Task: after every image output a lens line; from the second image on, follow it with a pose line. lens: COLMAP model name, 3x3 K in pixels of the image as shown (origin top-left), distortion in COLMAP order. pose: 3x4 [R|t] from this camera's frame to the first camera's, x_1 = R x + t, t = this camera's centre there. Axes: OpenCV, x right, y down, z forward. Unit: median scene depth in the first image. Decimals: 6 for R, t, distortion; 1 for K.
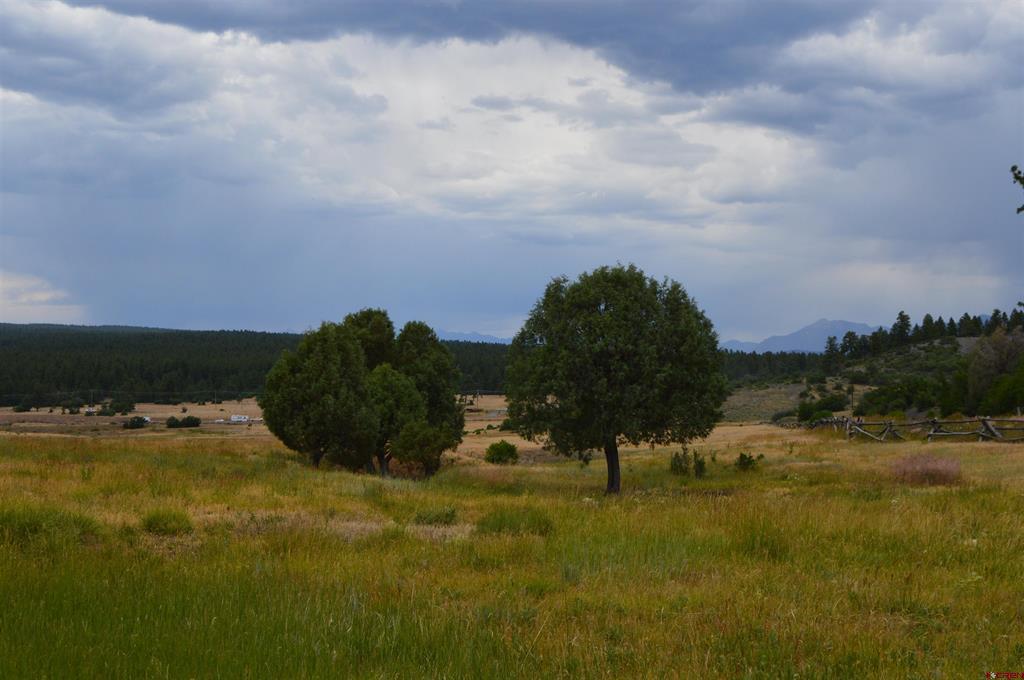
lens RADIAL K [[1536.9, 0, 515.7], [0, 1536.9, 340.4], [0, 0, 1]] dist [0.030198, 0.000000]
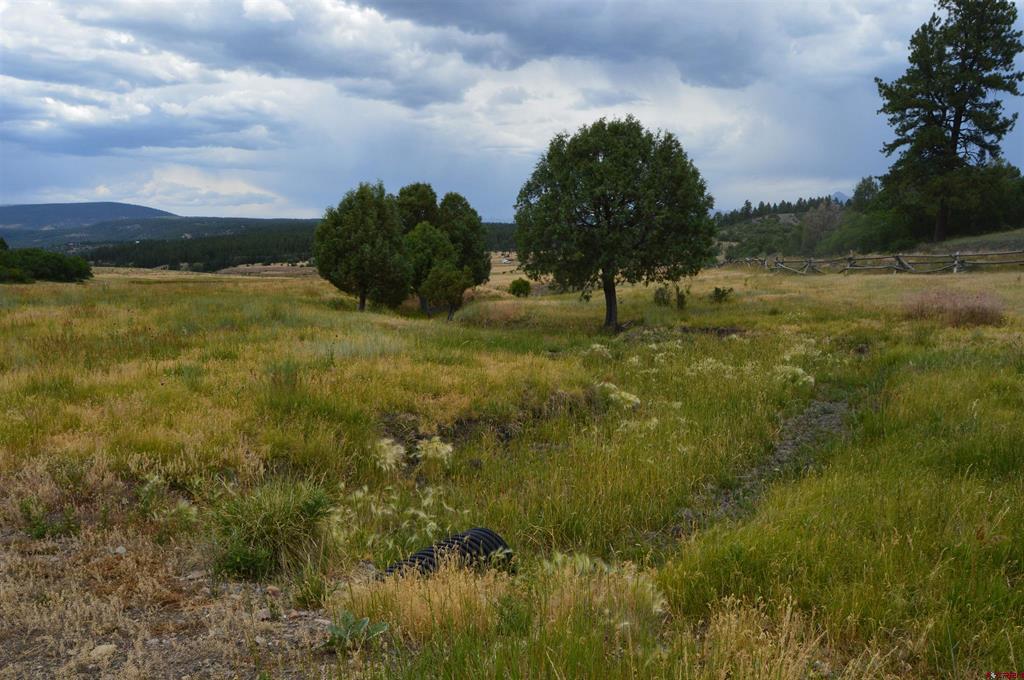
lens RADIAL K [[814.2, 0, 520.4], [0, 814.2, 335.3], [0, 0, 1]] dist [0.000507, 0.000035]
pose [[0.999736, -0.016457, -0.016053, 0.005324], [0.018503, 0.990396, 0.137017, 0.020720], [0.013644, -0.137278, 0.990439, 0.364699]]
